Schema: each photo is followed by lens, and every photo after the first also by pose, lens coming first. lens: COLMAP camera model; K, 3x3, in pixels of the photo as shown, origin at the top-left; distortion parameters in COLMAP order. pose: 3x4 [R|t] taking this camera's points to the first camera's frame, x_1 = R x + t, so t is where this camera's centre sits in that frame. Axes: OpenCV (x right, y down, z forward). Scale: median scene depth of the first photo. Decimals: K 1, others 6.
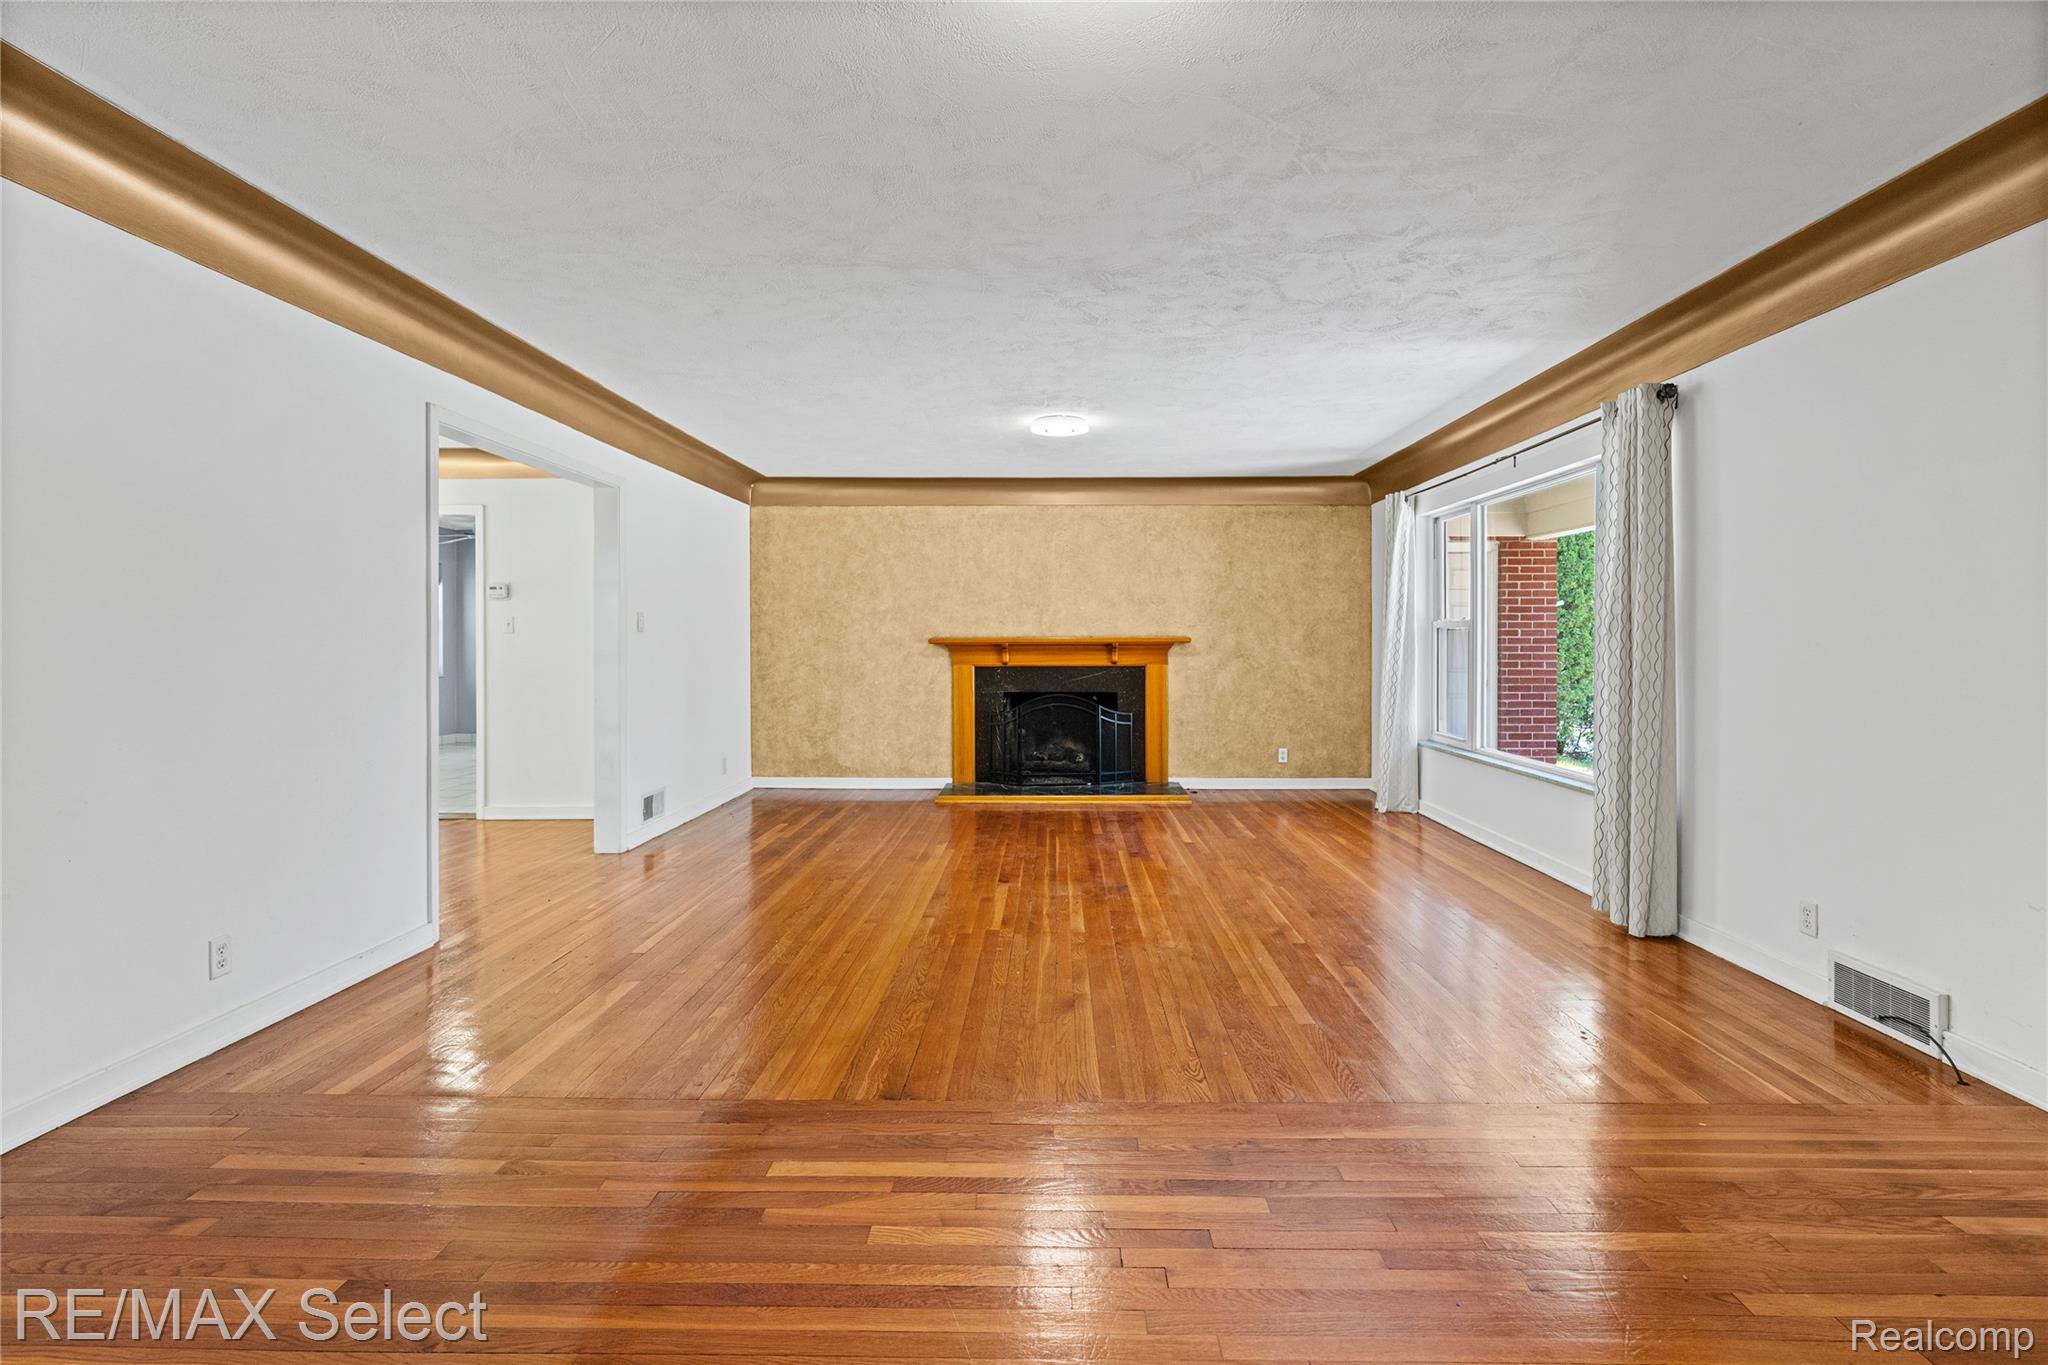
lens RADIAL K [[945.4, 0, 1025.4], [0, 945.4, 642.6], [0, 0, 1]] dist [-0.004233, 0.000183]
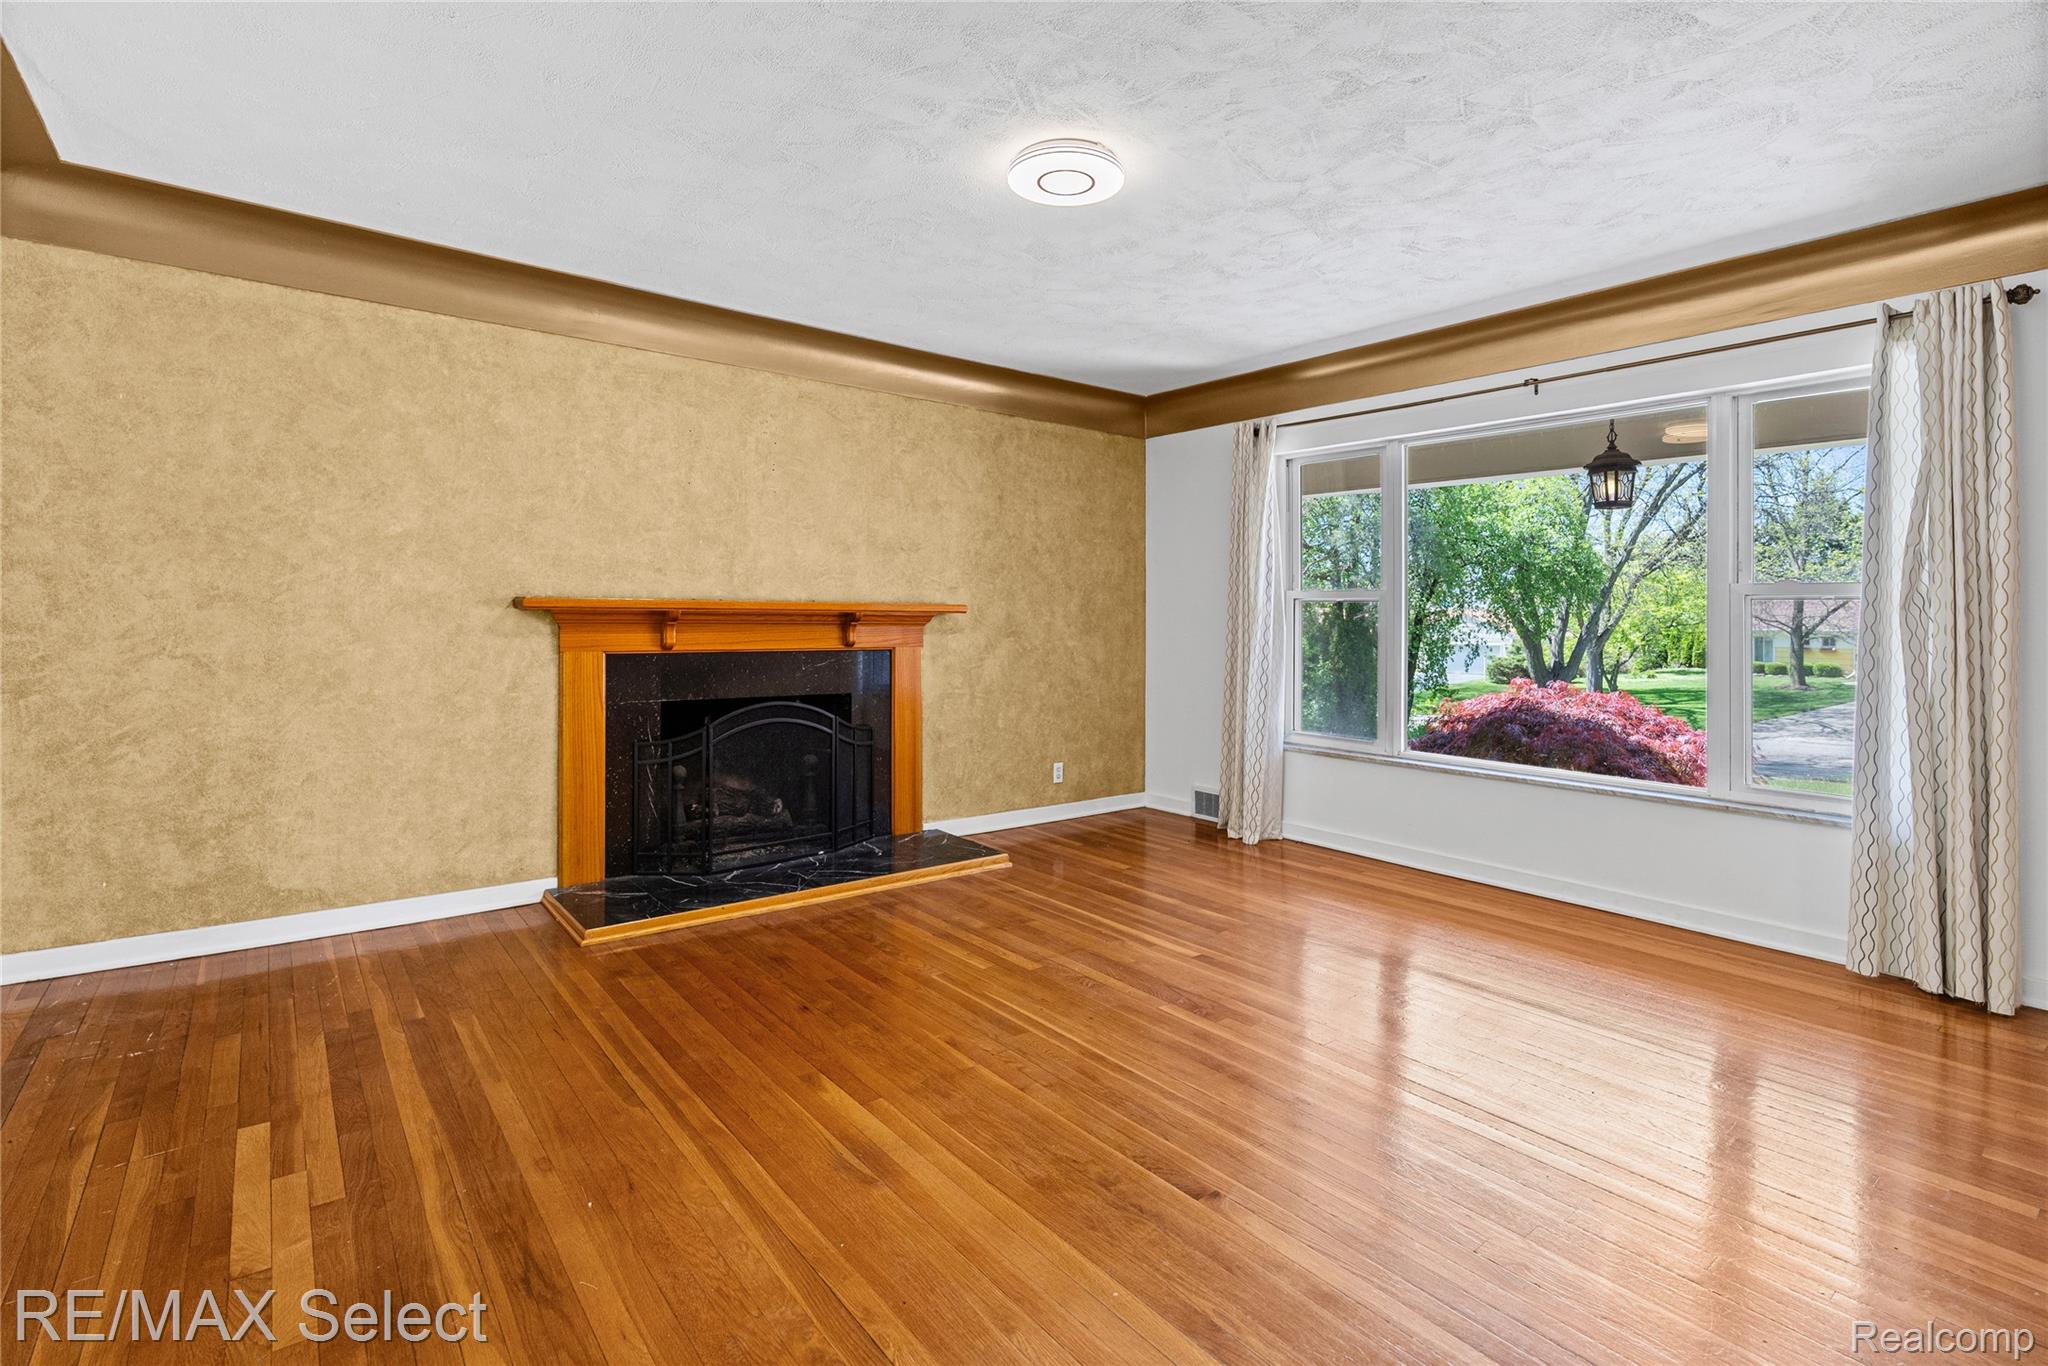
lens RADIAL K [[978.0, 0, 1025.1], [0, 978.0, 608.4], [0, 0, 1]] dist [-0.001333, 0.000958]
pose [[0.767772, 0.016535, 0.640510, -0.221078], [-0.010205, 0.999856, -0.013579, 0.005279], [-0.640642, 0.003889, 0.767830, 0.443342]]
